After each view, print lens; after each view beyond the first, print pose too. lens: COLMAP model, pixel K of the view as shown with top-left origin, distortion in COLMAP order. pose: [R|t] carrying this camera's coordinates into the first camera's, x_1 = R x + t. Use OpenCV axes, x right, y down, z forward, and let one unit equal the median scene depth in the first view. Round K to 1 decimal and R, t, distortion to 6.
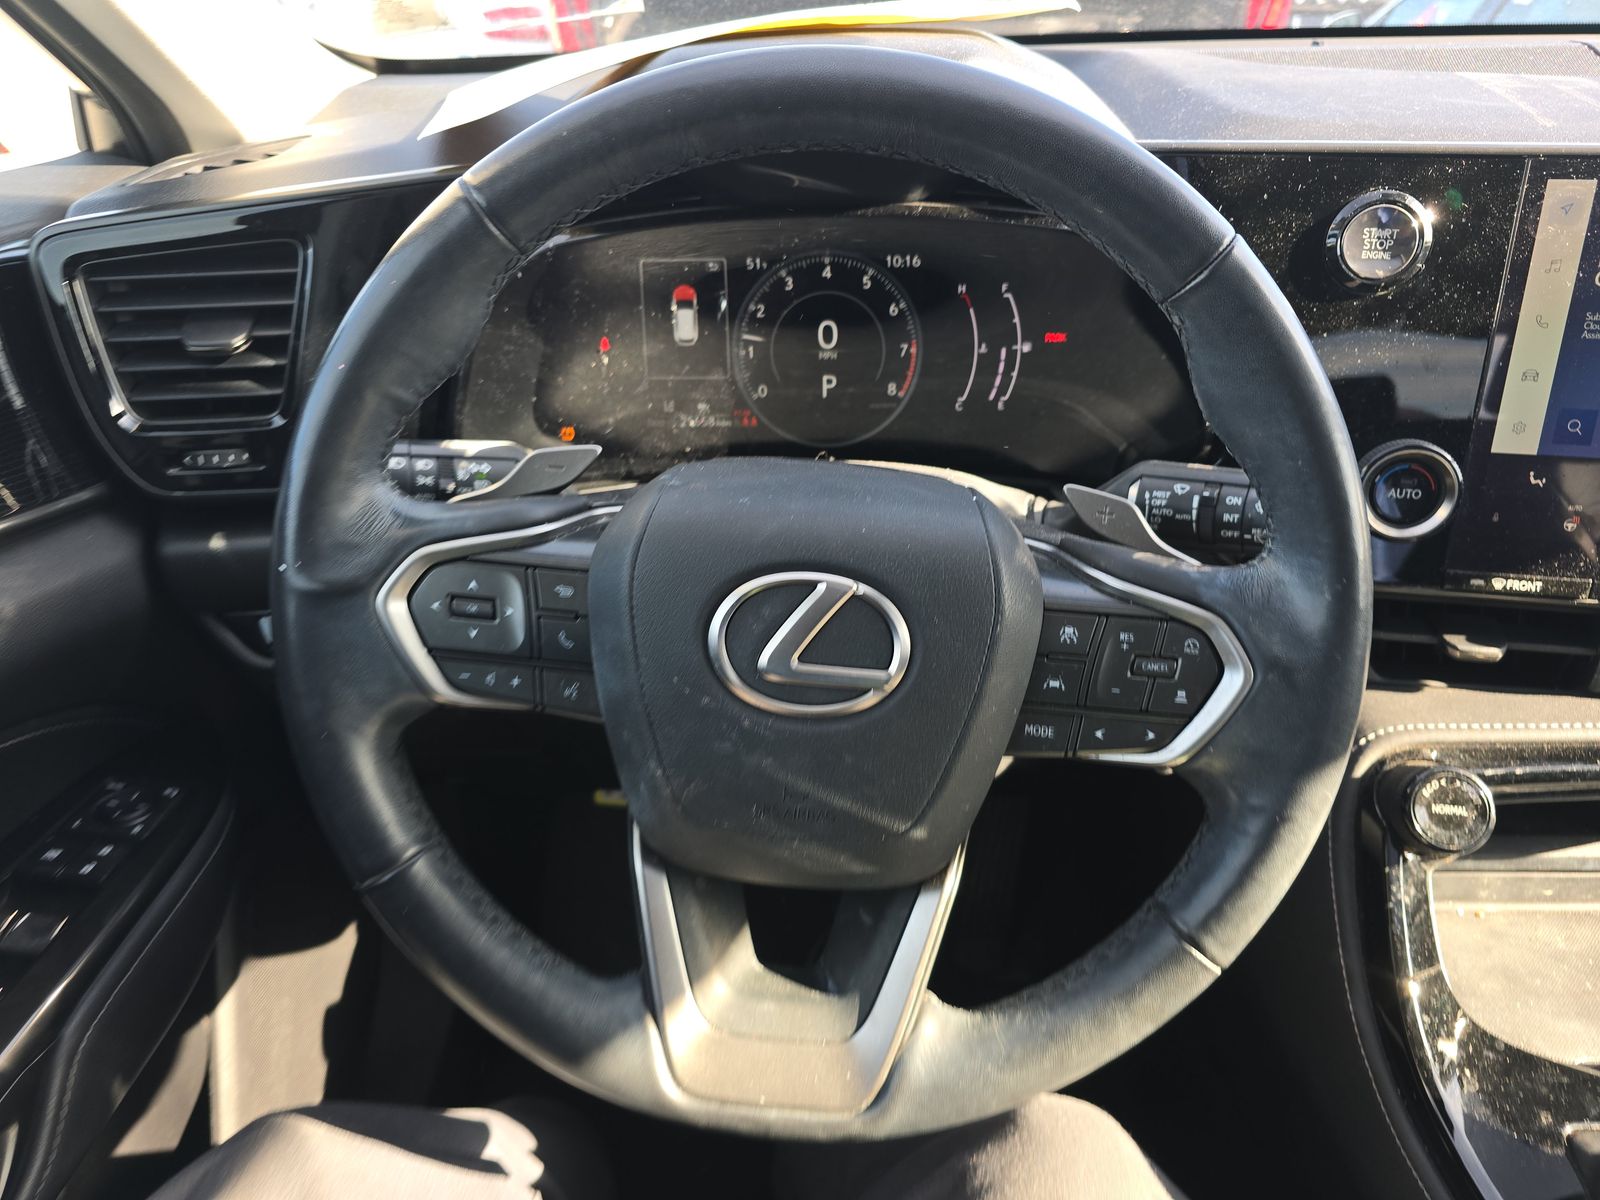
lens RADIAL K [[1076.1, 0, 795.5], [0, 1076.1, 601.6], [0, 0, 1]] dist [-0.016315, -0.001187]
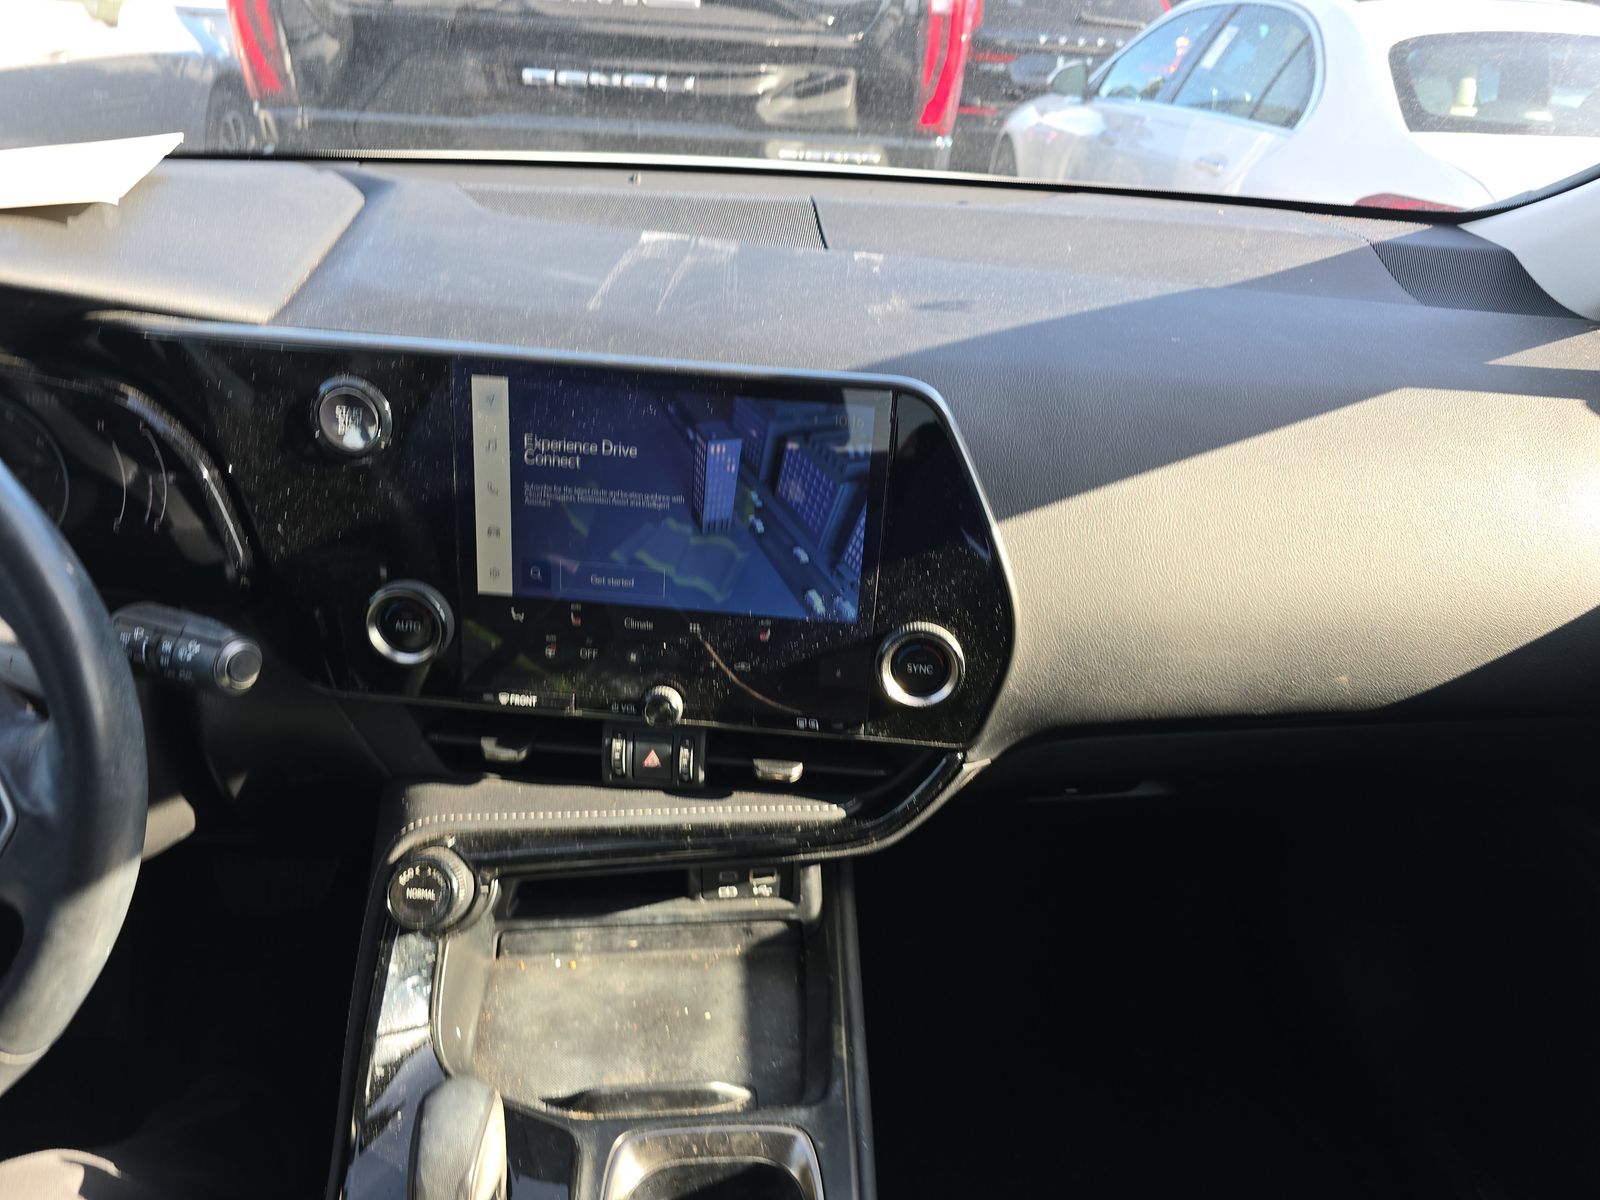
lens RADIAL K [[1076.1, 0, 801.9], [0, 1076.1, 598.1], [0, 0, 1]] dist [-0.016315, -0.001187]
pose [[0.984761, 0.000961, 0.173912, 0.778641], [-0.001043, 0.999999, 0.000379, -0.130215], [-0.173912, -0.000555, 0.984761, -0.245263]]
